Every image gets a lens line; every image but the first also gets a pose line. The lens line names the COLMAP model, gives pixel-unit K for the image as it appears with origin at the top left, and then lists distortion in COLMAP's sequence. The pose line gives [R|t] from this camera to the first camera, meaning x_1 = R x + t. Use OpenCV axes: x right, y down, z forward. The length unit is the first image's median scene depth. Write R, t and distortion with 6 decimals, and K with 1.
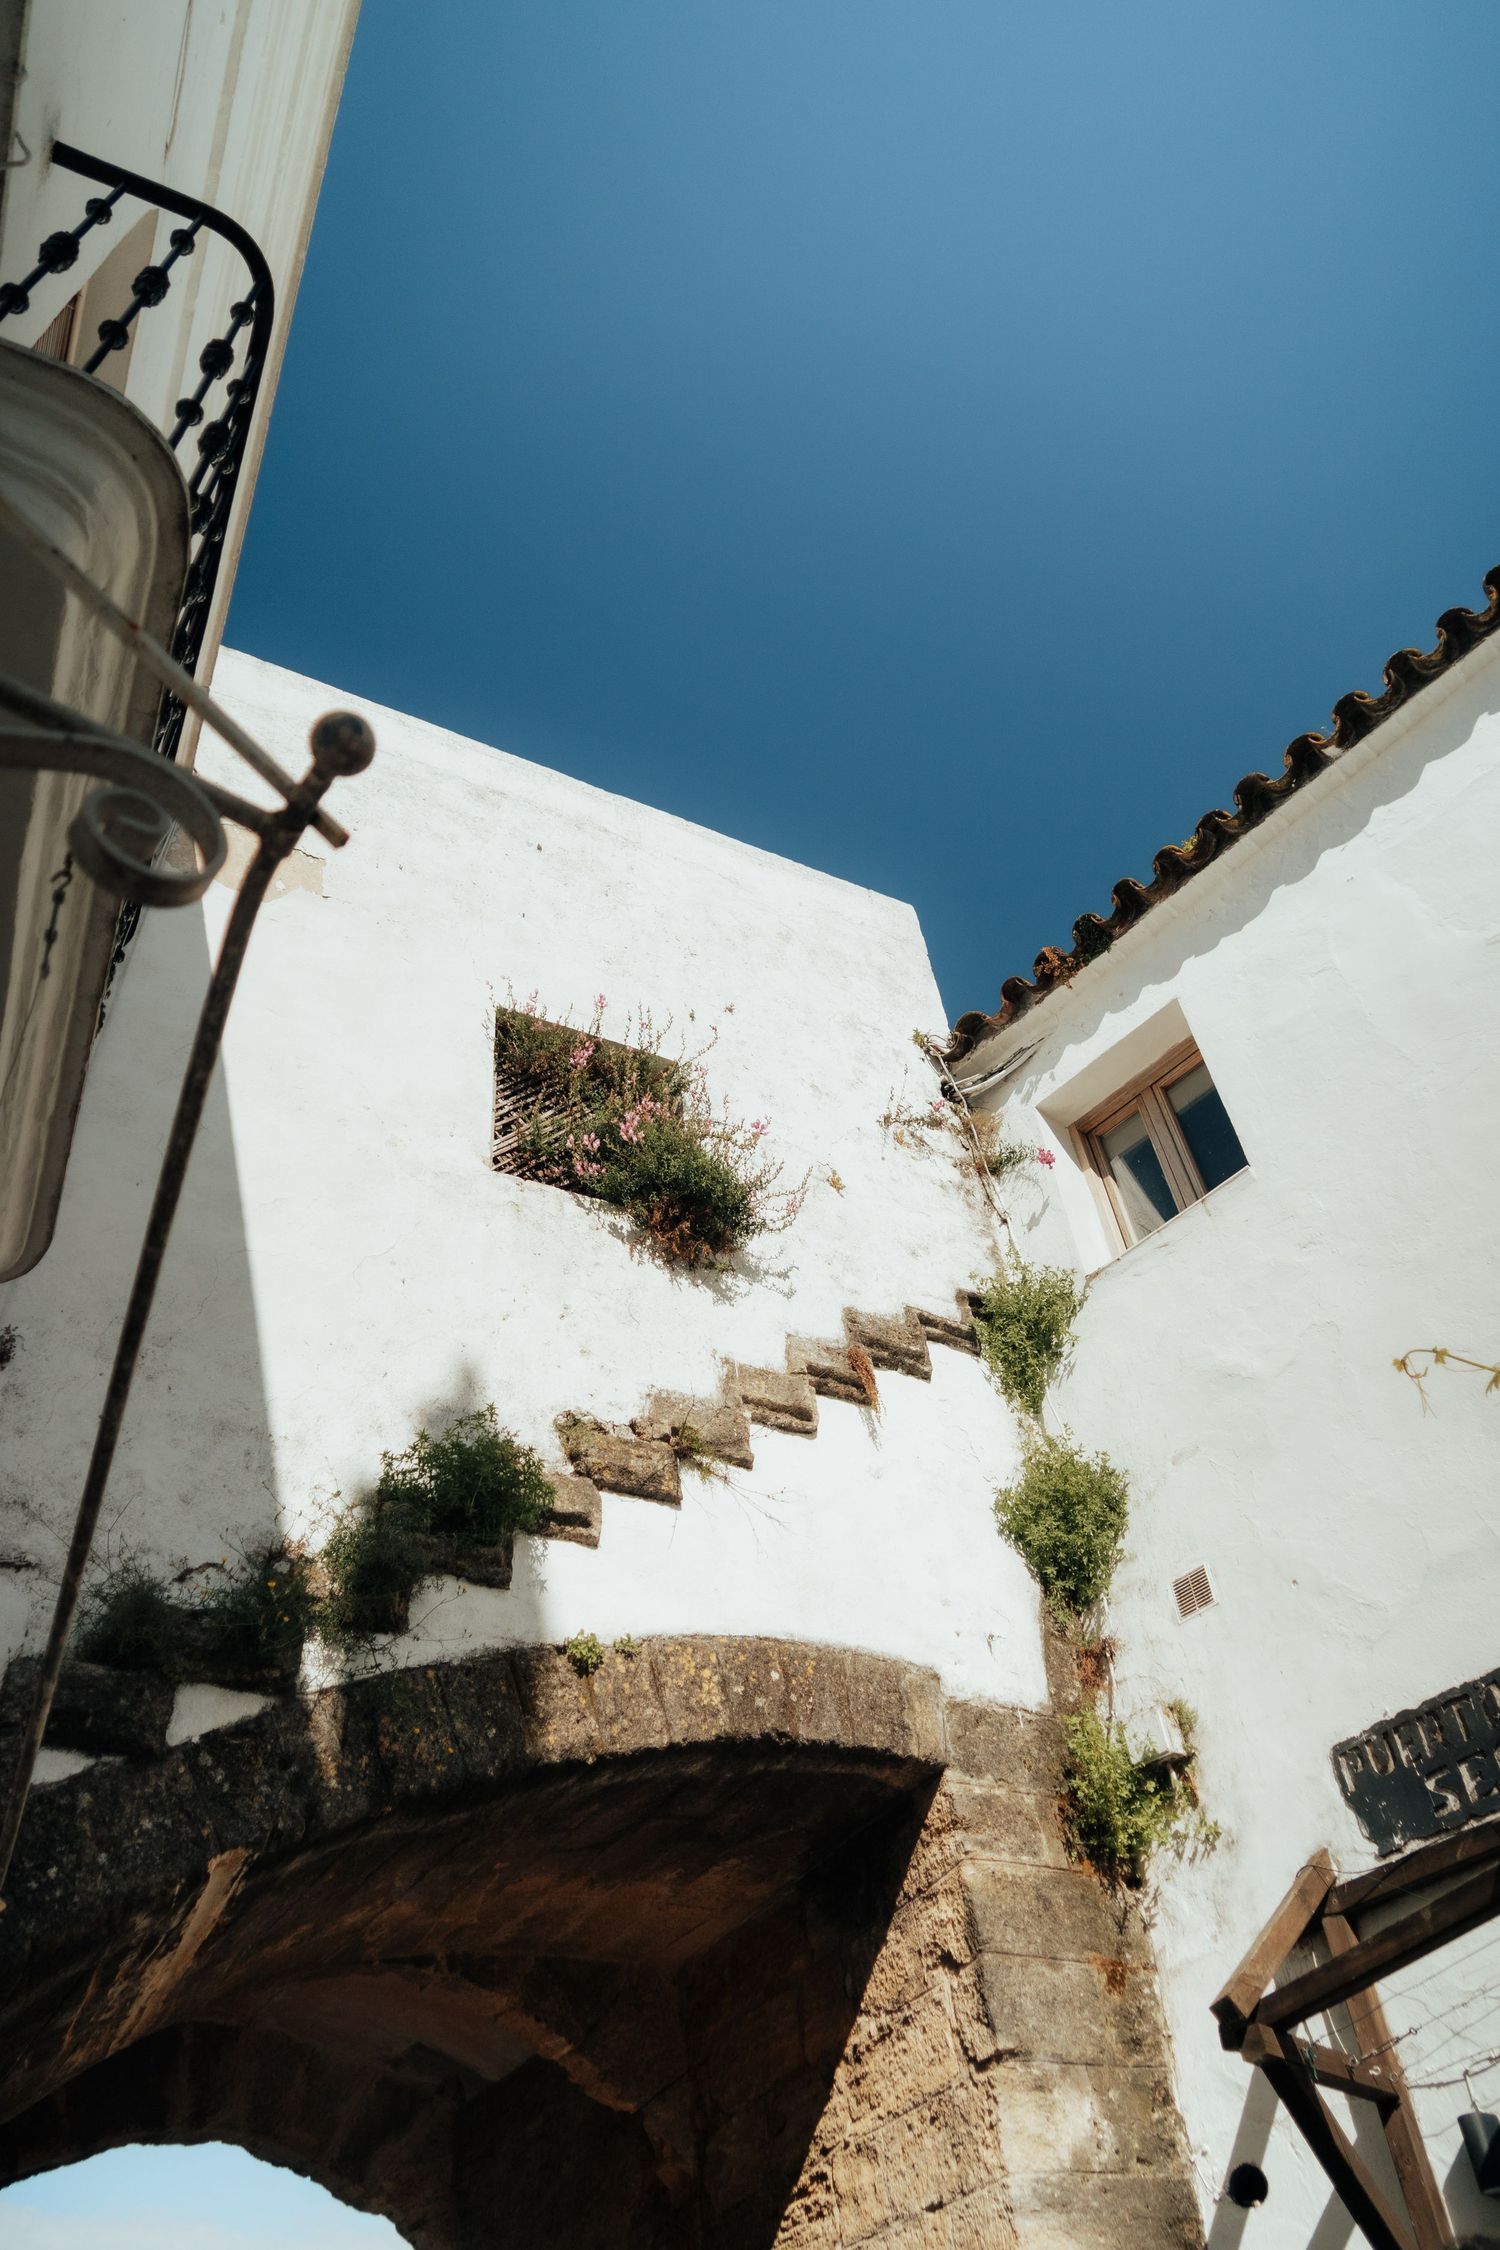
lens RADIAL K [[1501.2, 0, 737.3], [0, 1501.2, 1124.0], [0, 0, 1]] dist [-0.024574, 0.008845]
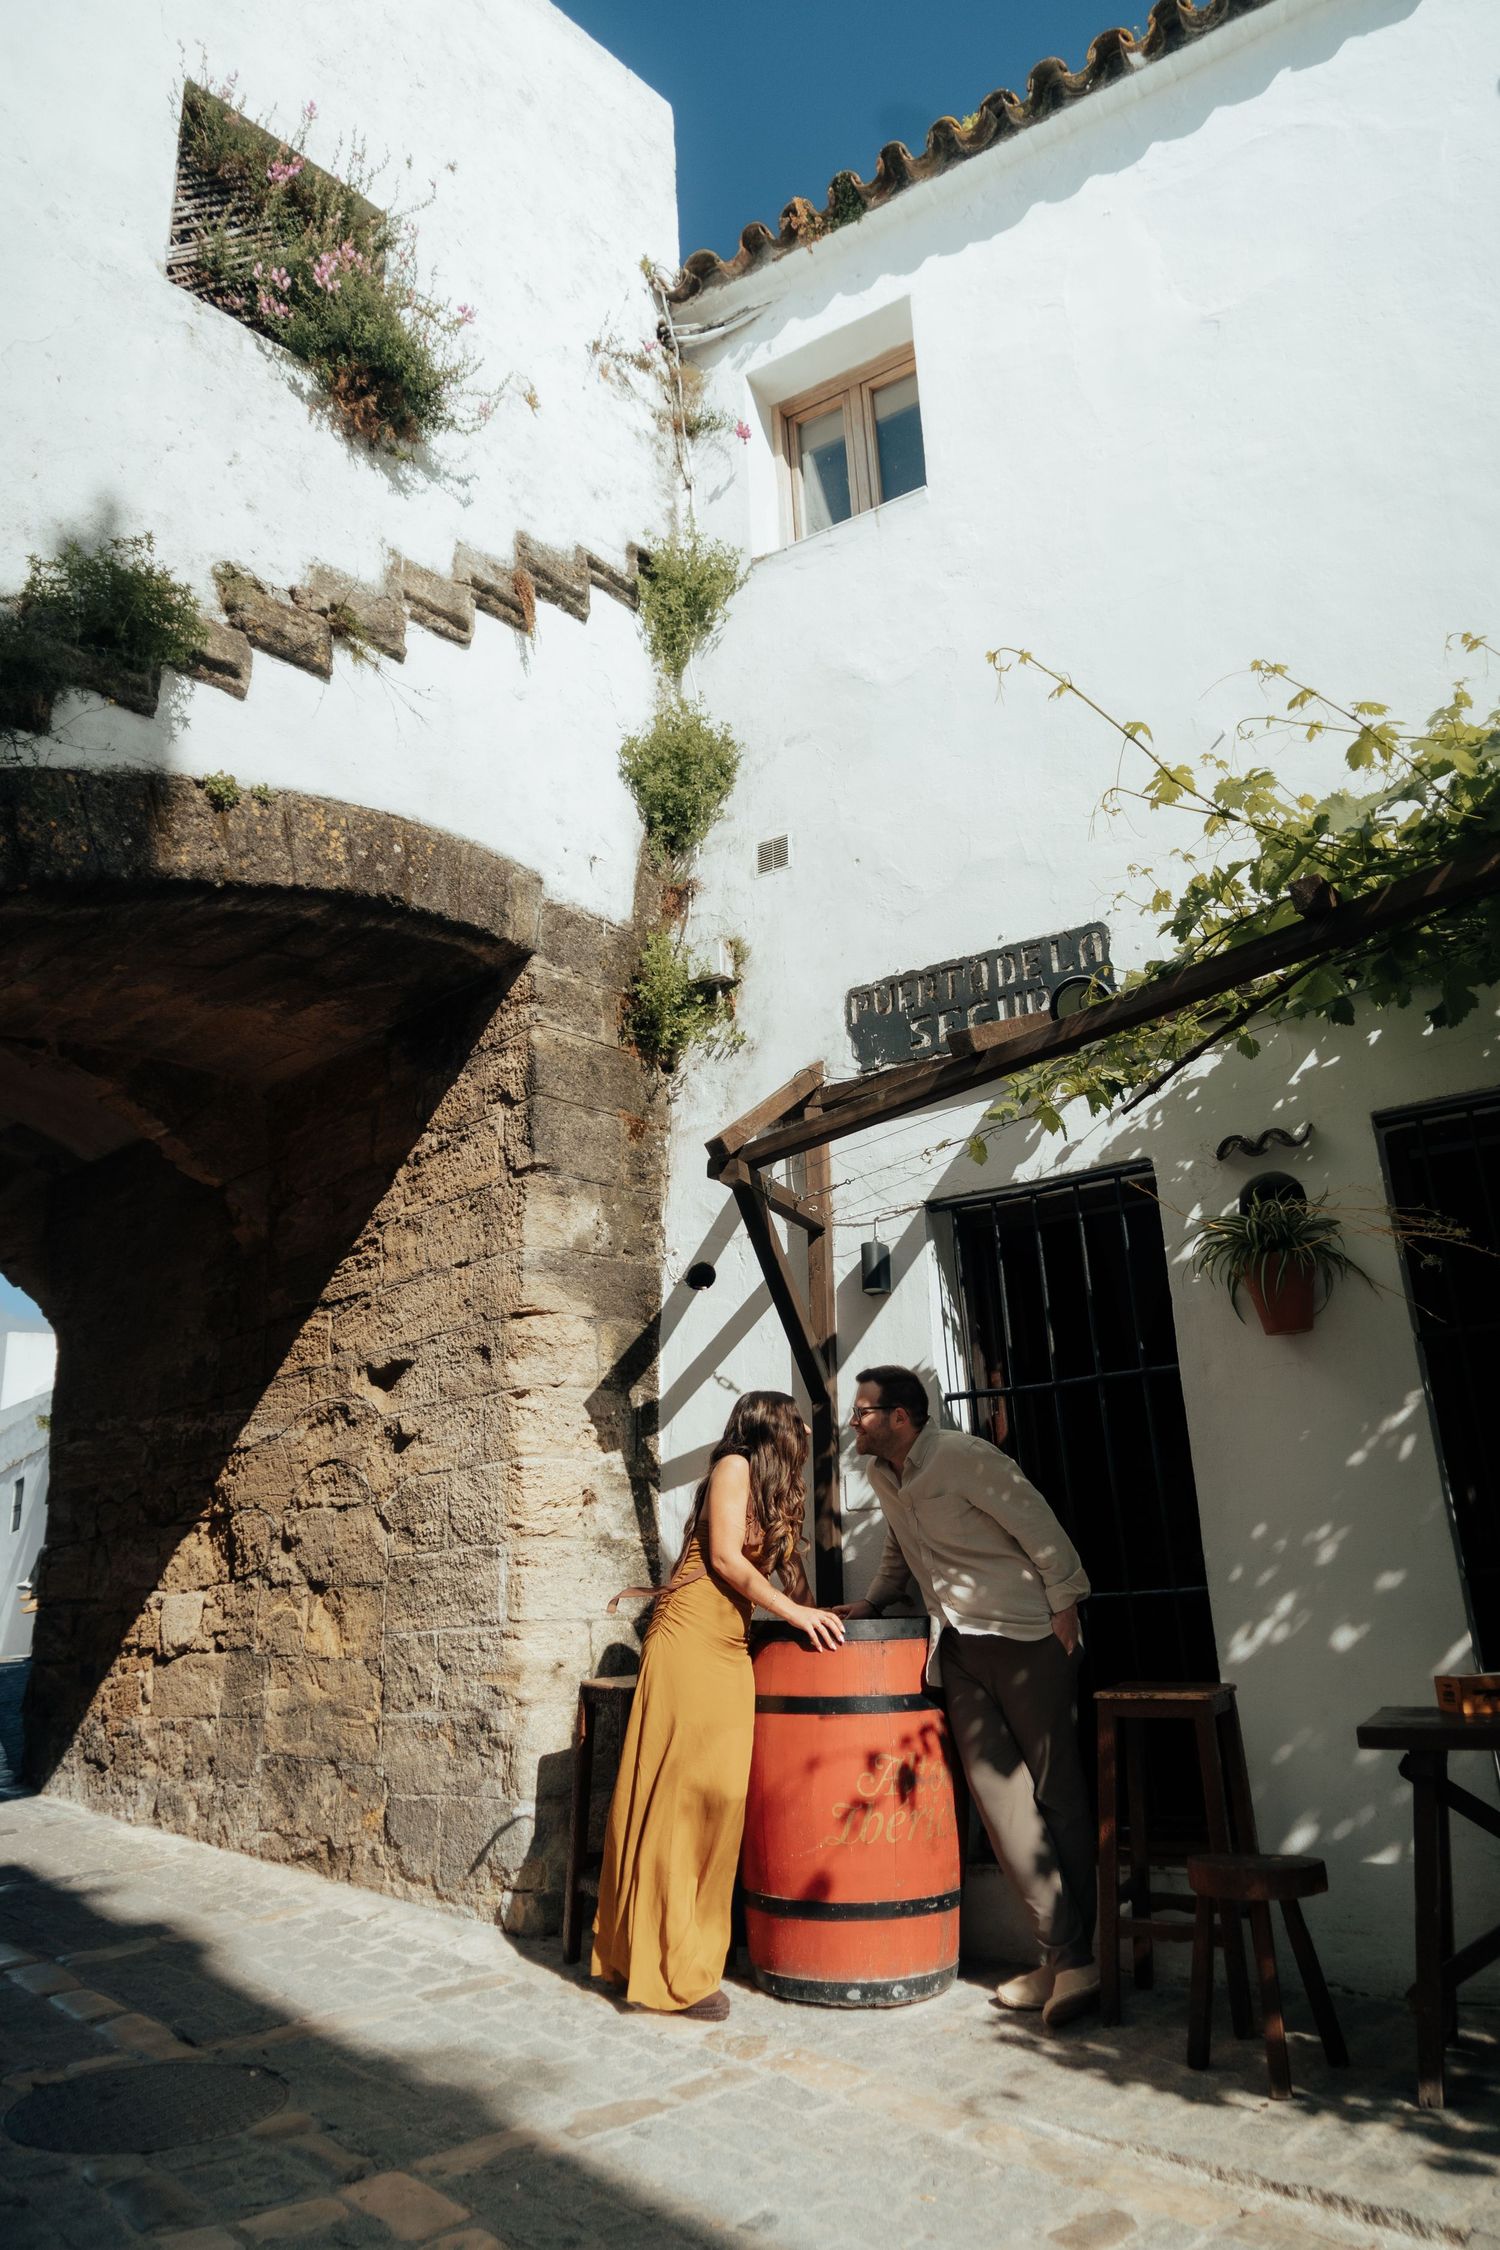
lens RADIAL K [[1501.2, 0, 737.3], [0, 1501.2, 1124.0], [0, 0, 1]] dist [-0.024574, 0.008845]
pose [[0.950488, 0.137815, 0.278533, -0.015269], [-0.245711, 0.882025, 0.402067, 0.038133], [-0.190262, -0.450598, 0.872217, -0.098904]]
